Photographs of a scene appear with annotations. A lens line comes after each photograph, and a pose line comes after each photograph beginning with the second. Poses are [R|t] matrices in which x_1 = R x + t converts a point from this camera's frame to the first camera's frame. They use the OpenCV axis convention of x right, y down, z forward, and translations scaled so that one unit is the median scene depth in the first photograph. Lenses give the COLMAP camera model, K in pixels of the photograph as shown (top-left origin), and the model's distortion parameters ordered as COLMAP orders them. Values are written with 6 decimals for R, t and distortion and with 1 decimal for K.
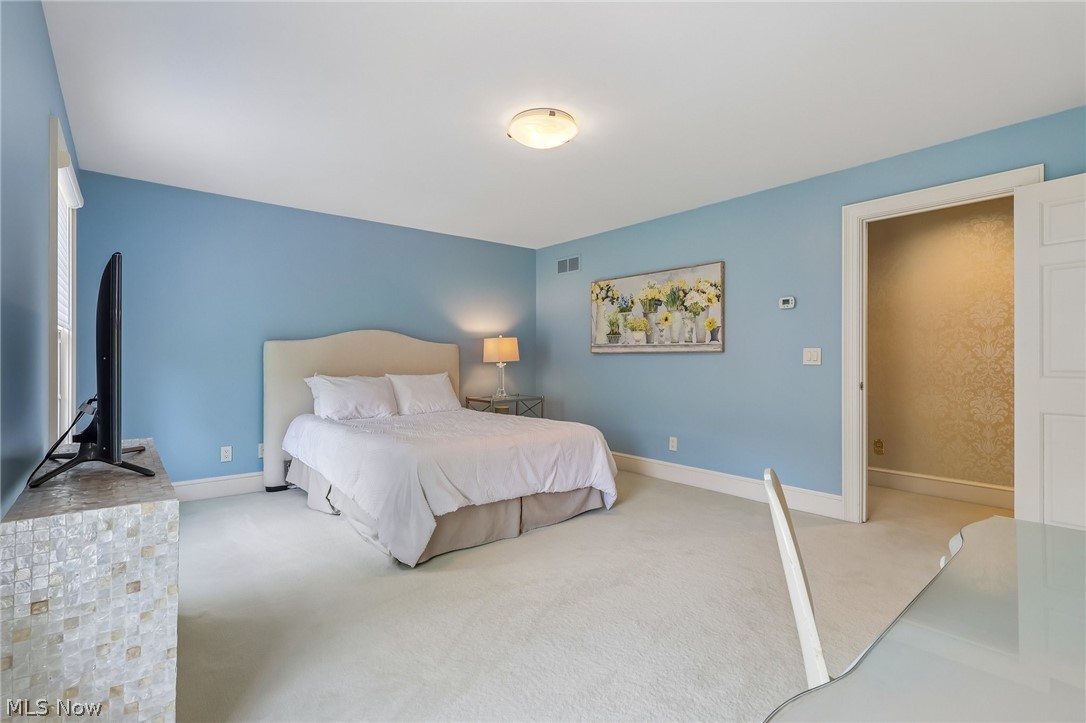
lens RADIAL K [[498.9, 0, 543.0], [0, 498.9, 361.5], [0, 0, 1]] dist [-0.000925, -0.000068]
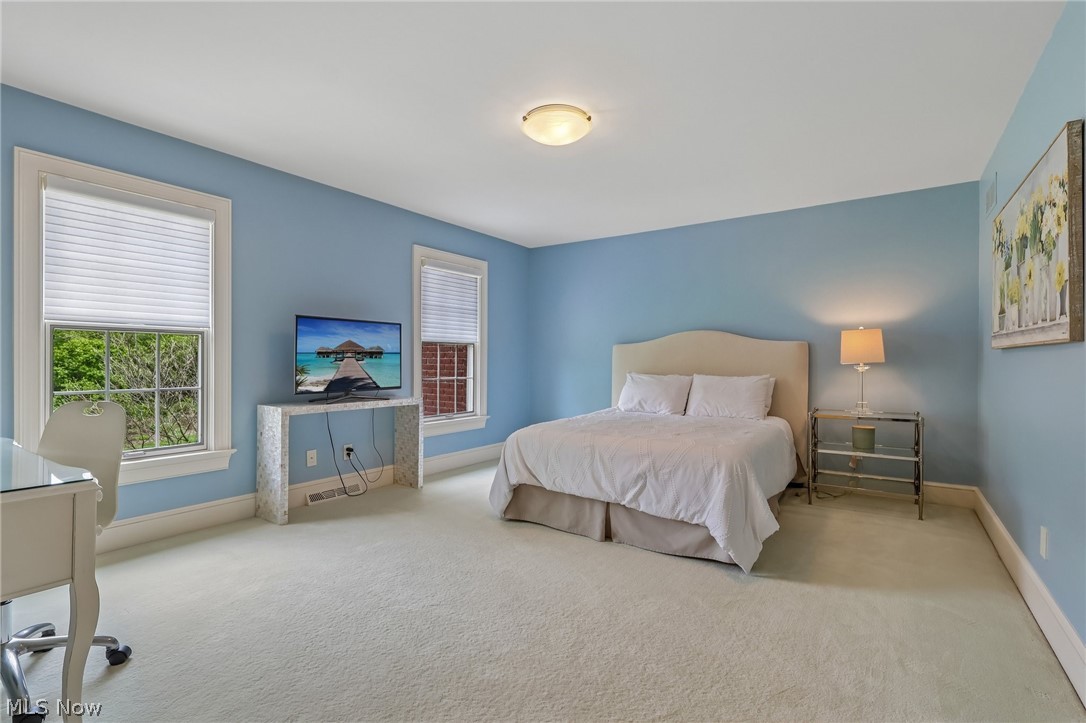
lens RADIAL K [[513.9, 0, 543.0], [0, 513.9, 361.5], [0, 0, 1]] dist [0.032873, -0.000142]
pose [[0.275661, 0.004471, -0.961245, 0.624667], [-0.009500, 0.999953, 0.001926, 0.000705], [0.961208, 0.008601, 0.275691, 0.435173]]
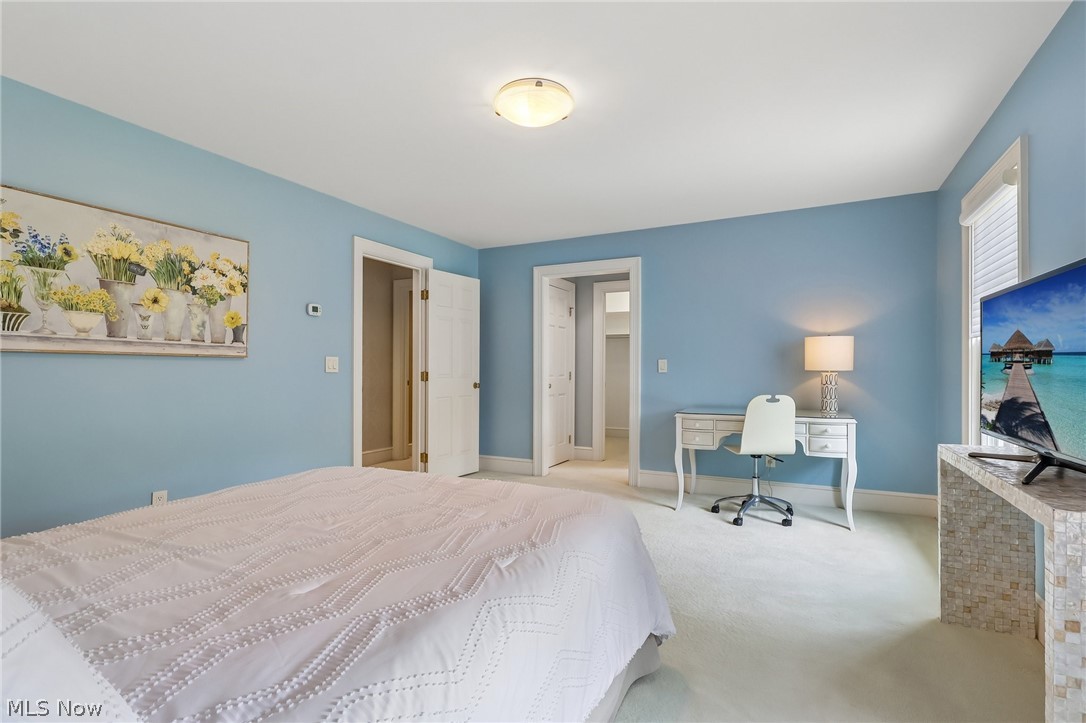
lens RADIAL K [[521.2, 0, 543.0], [0, 521.2, 361.5], [0, 0, 1]] dist [-0.002492, -0.000352]
pose [[-0.392868, 0.008958, 0.919551, -0.542192], [-0.002445, 0.999939, -0.010786, -0.004736], [-0.919591, -0.006486, -0.392823, 0.844459]]
